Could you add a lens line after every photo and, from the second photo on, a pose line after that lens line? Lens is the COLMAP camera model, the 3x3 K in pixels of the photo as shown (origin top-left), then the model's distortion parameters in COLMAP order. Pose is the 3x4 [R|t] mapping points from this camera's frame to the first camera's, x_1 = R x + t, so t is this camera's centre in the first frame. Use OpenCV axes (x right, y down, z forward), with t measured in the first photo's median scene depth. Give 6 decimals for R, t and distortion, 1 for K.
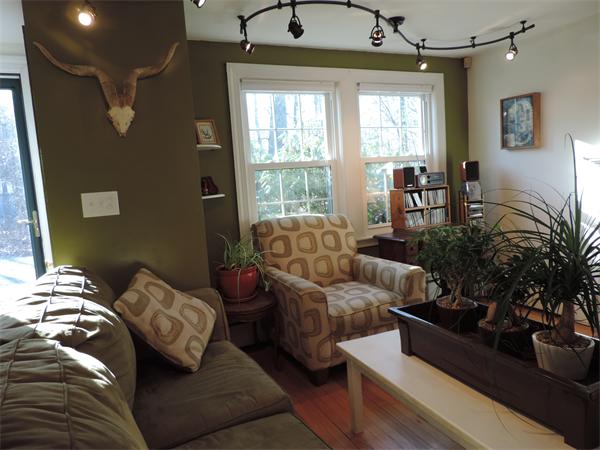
lens RADIAL K [[429.1, 0, 299.8], [0, 429.1, 223.3], [0, 0, 1]] dist [-0.000748, -0.000694]
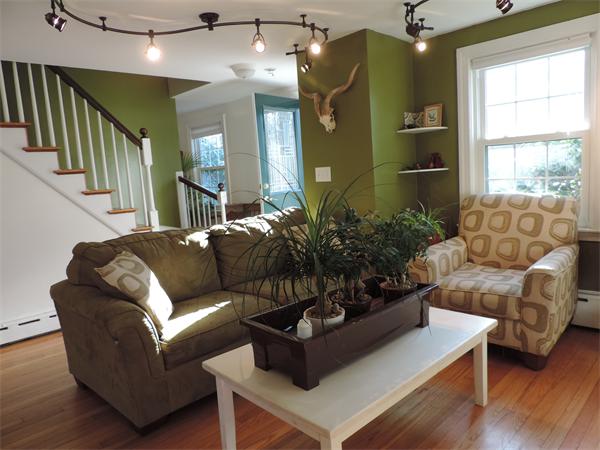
lens RADIAL K [[429.1, 0, 300.2], [0, 429.1, 225.5], [0, 0, 1]] dist [-0.000748, -0.000694]
pose [[0.342196, 0.167383, -0.924600, 0.787267], [-0.055646, 0.985889, 0.157884, -0.077187], [0.937980, -0.002577, 0.346681, 0.234606]]
